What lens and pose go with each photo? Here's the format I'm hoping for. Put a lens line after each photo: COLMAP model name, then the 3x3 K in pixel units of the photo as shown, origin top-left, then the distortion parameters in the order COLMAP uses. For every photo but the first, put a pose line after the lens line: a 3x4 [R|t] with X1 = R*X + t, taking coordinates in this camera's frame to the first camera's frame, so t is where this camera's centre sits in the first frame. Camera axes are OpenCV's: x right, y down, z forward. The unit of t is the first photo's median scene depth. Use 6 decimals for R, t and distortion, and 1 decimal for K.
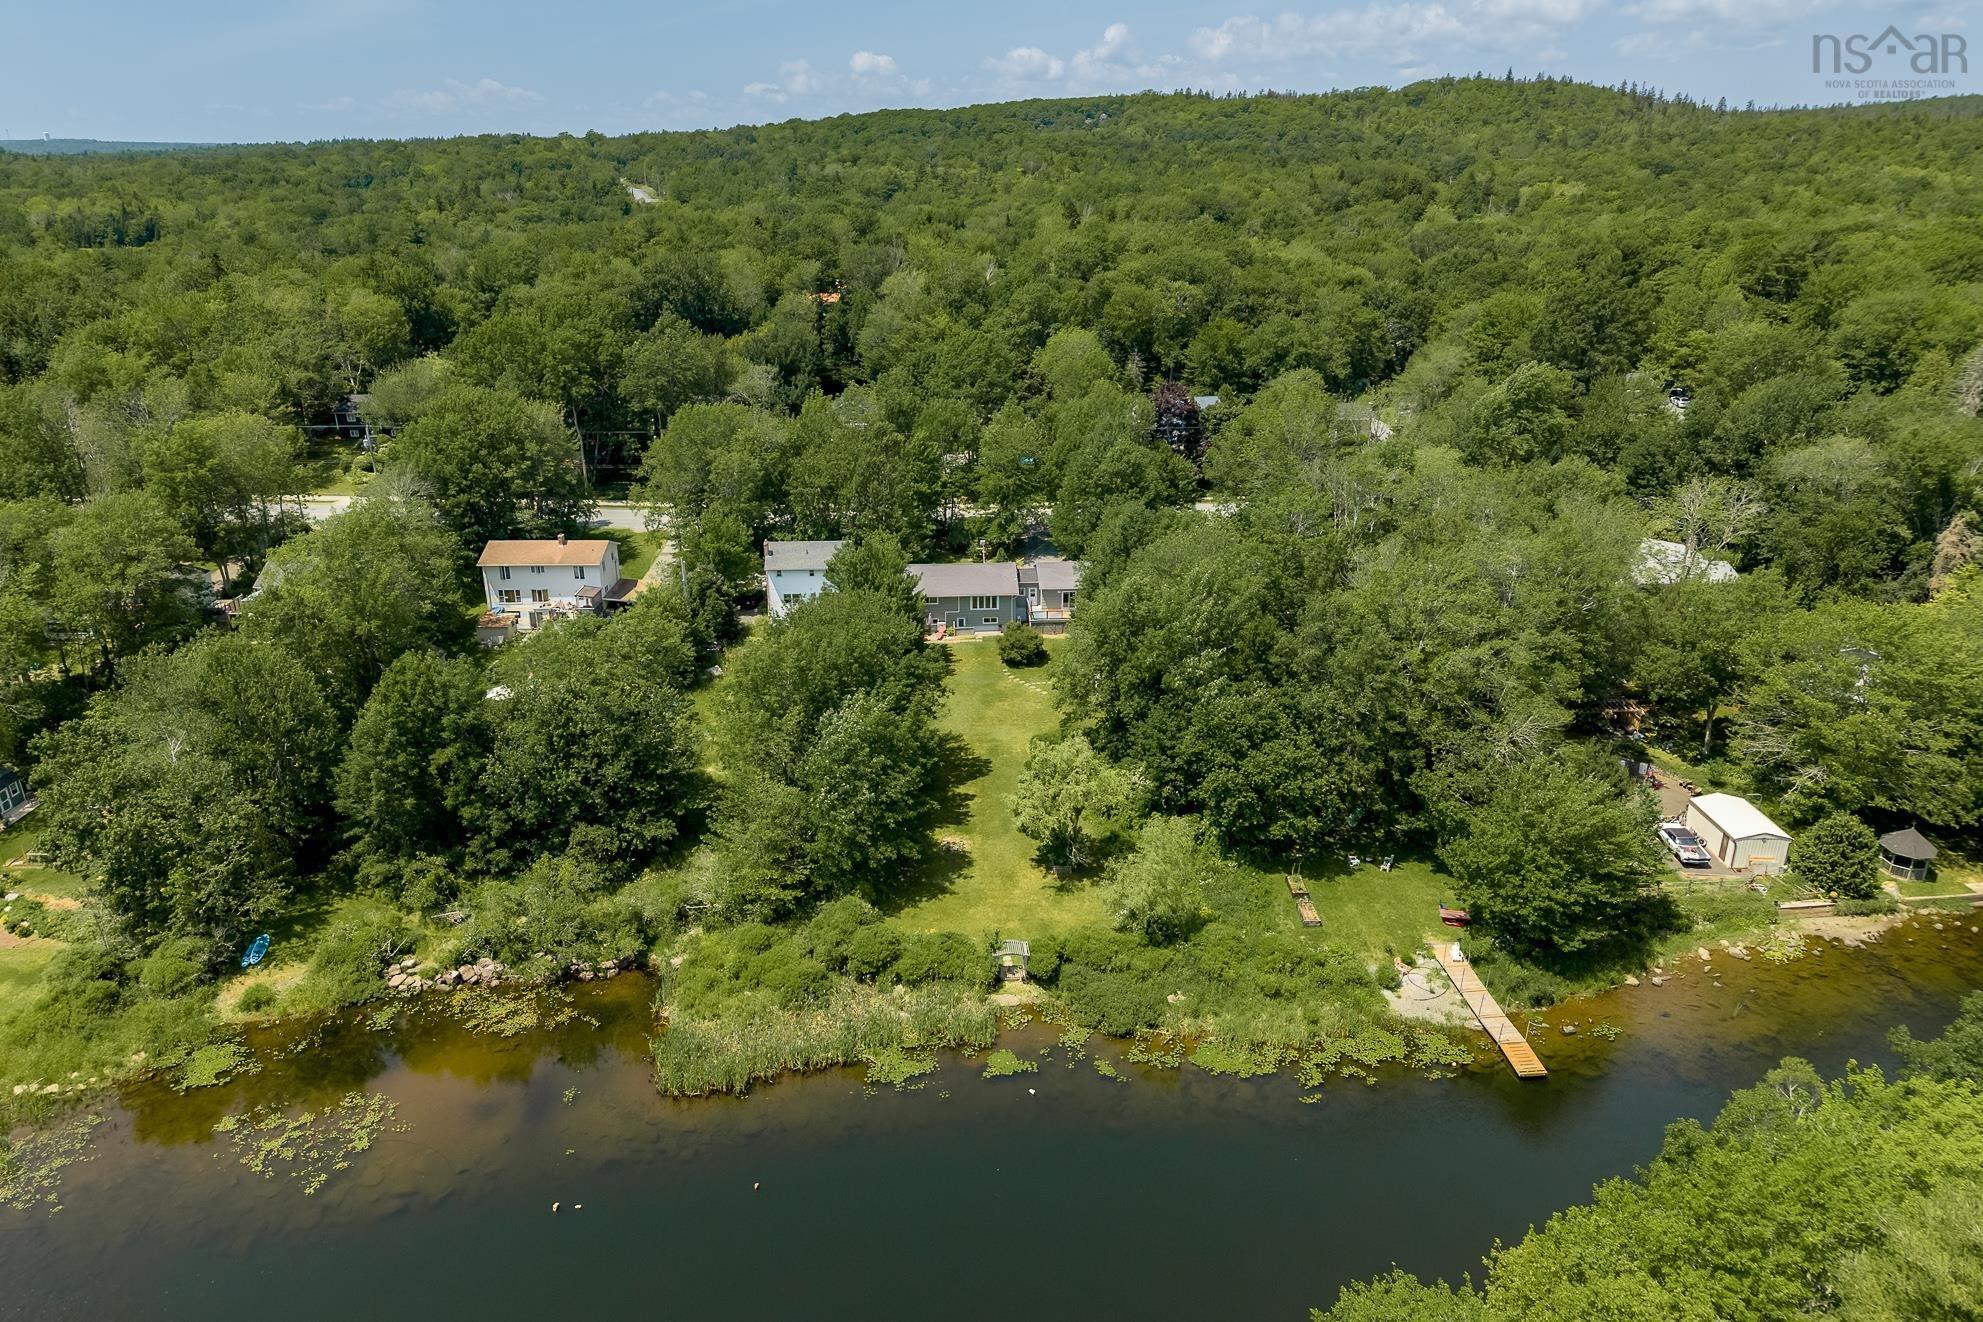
lens RADIAL K [[1301.3, 0, 991.5], [0, 1301.3, 661.0], [0, 0, 1]] dist [0.030950, -0.008255]
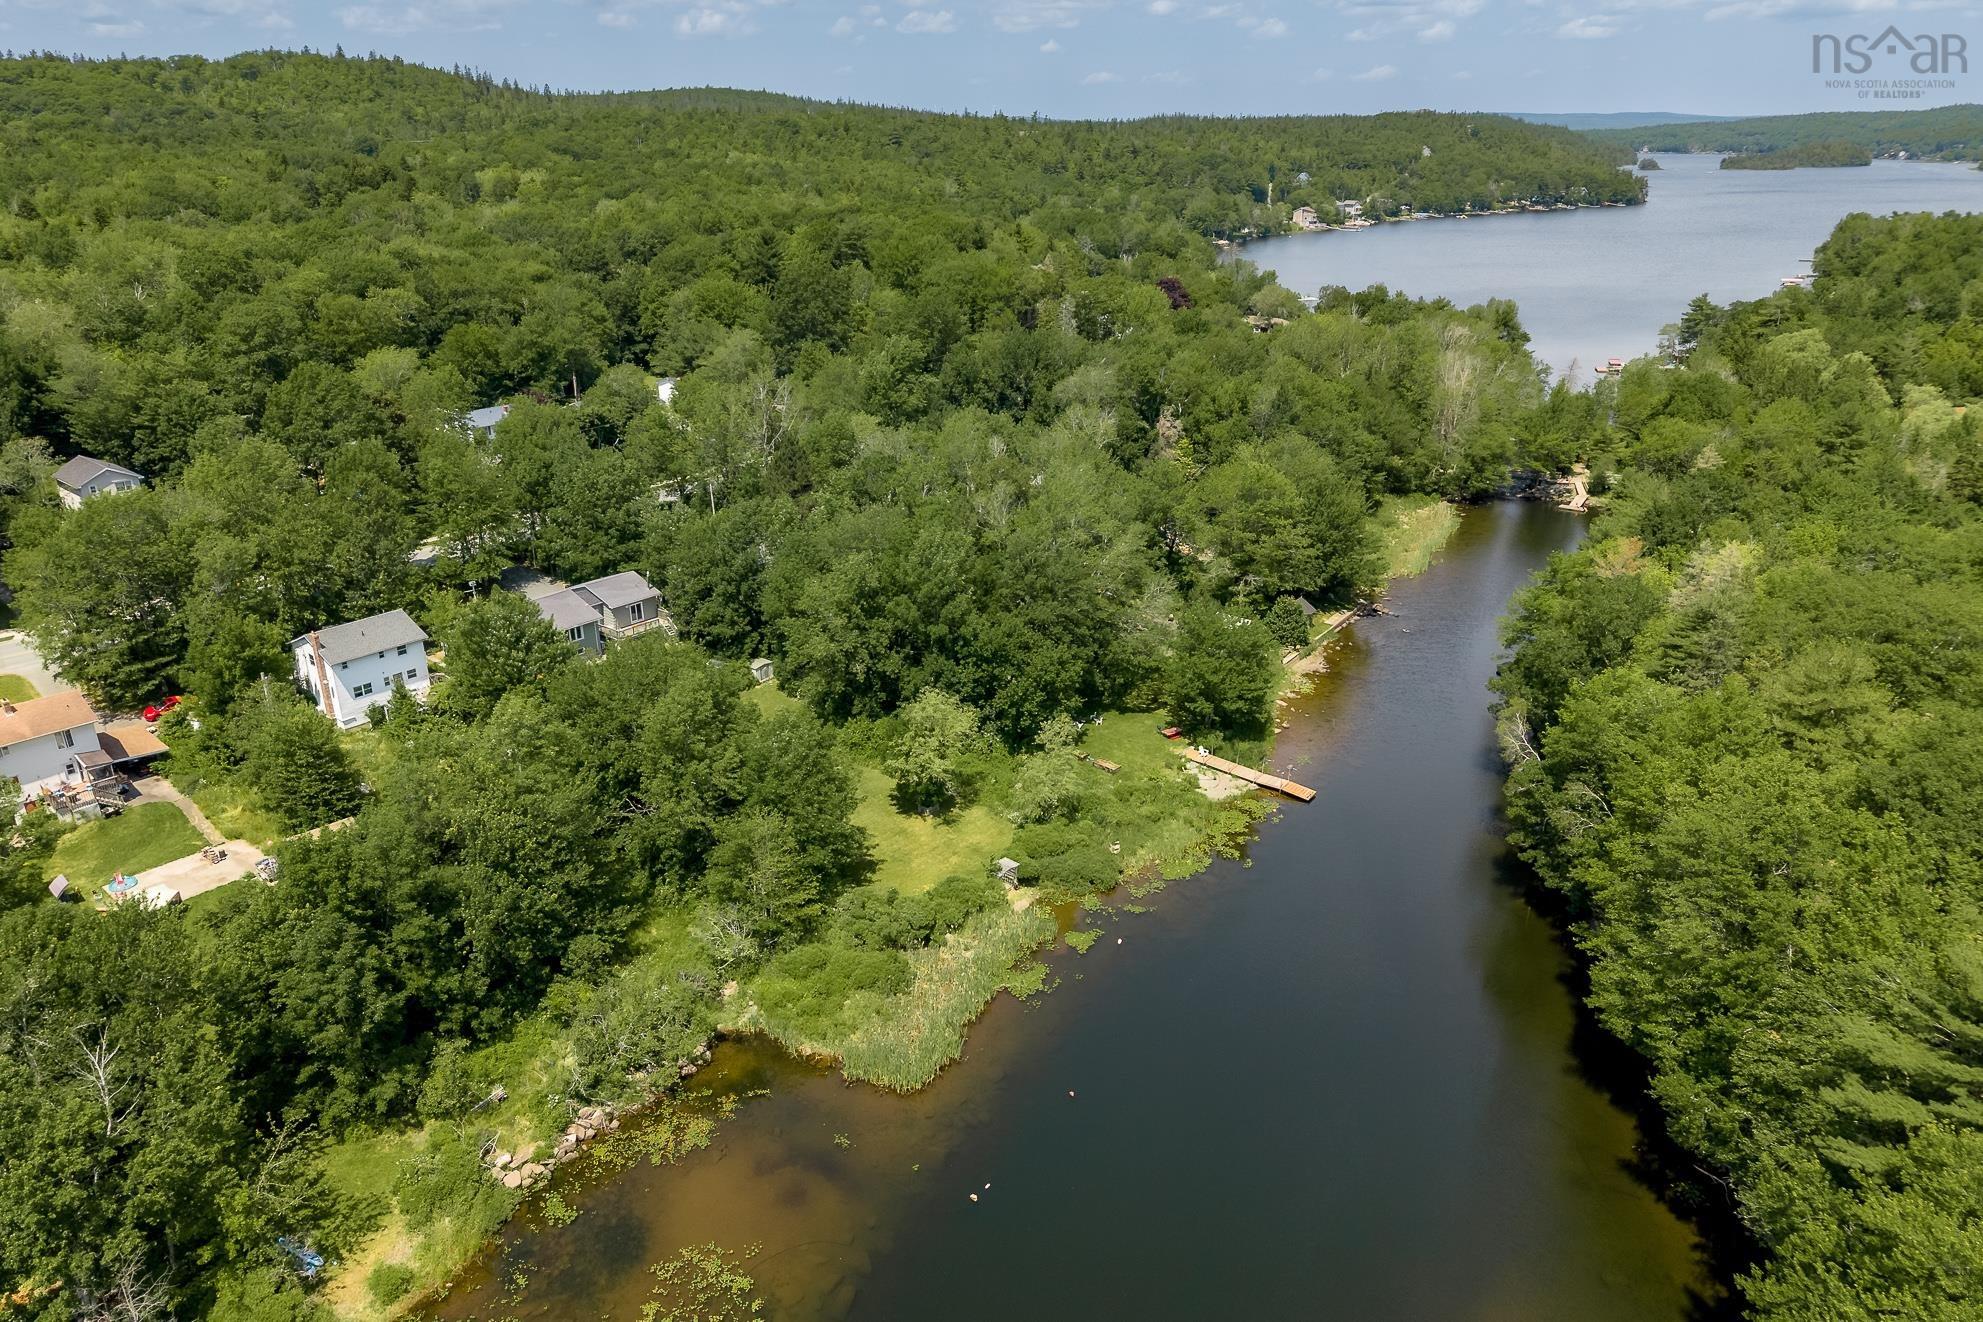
lens RADIAL K [[1283.5, 0, 991.5], [0, 1283.5, 661.0], [0, 0, 1]] dist [0.018717, -0.004847]
pose [[0.682287, -0.276253, 0.676882, -0.449651], [0.260798, 0.956915, 0.127661, -0.066806], [-0.682985, 0.089429, 0.724937, 0.092518]]
